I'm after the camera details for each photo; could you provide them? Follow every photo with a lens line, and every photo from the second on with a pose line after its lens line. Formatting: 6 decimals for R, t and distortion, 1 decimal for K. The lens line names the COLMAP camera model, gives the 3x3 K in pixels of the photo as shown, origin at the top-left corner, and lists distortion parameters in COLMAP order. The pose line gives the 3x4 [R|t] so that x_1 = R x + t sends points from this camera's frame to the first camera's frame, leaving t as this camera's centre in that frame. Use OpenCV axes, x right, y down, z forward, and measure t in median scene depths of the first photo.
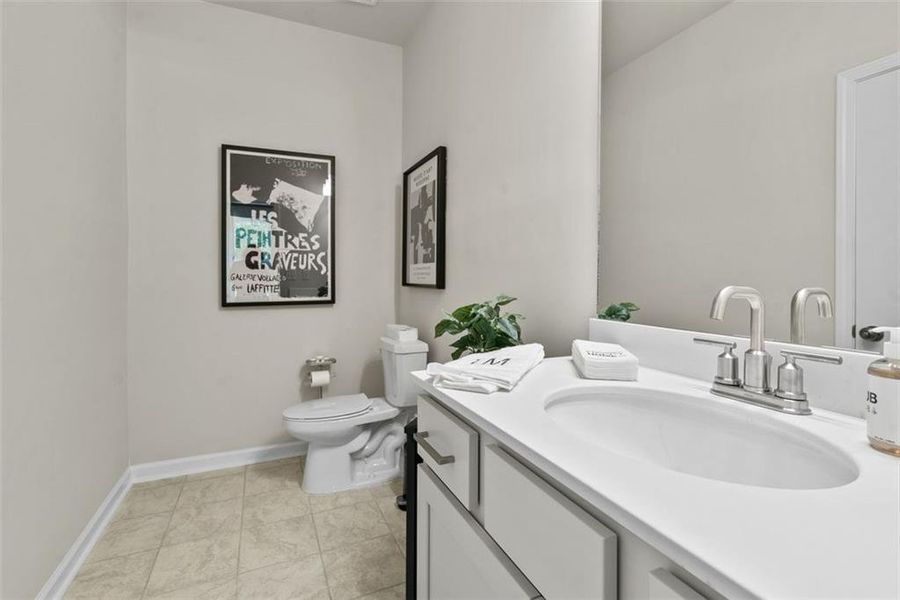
lens RADIAL K [[416.2, 0, 445.3], [0, 416.2, 277.7], [0, 0, 1]] dist [-0.000548, 0.000041]
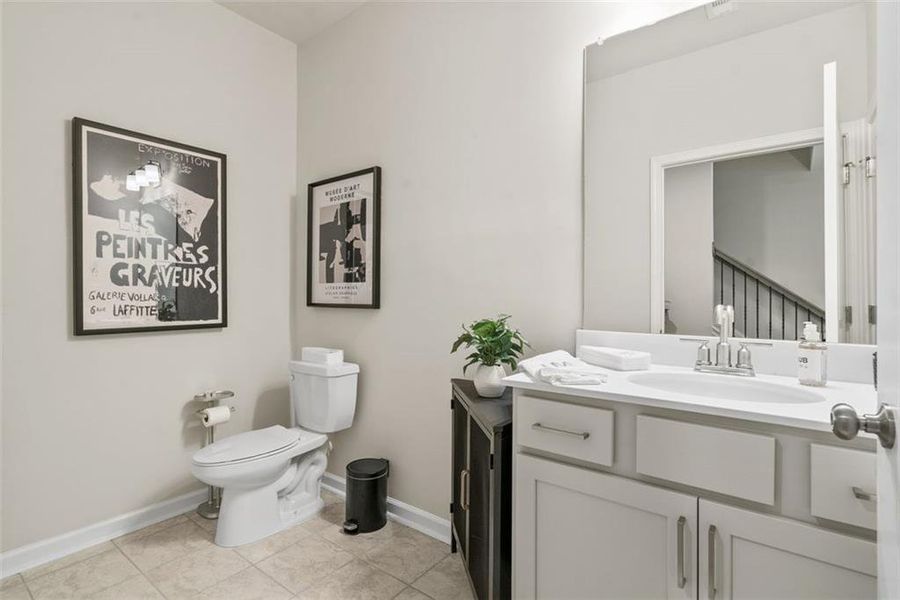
lens RADIAL K [[433.2, 0, 450.0], [0, 433.2, 300.0], [0, 0, 1]] dist [-0.000852, 0.000161]
pose [[0.878375, 0.000394, 0.477972, -0.308498], [-0.003840, 0.999973, 0.006233, -0.001221], [-0.477957, -0.007311, 0.878353, -0.001683]]
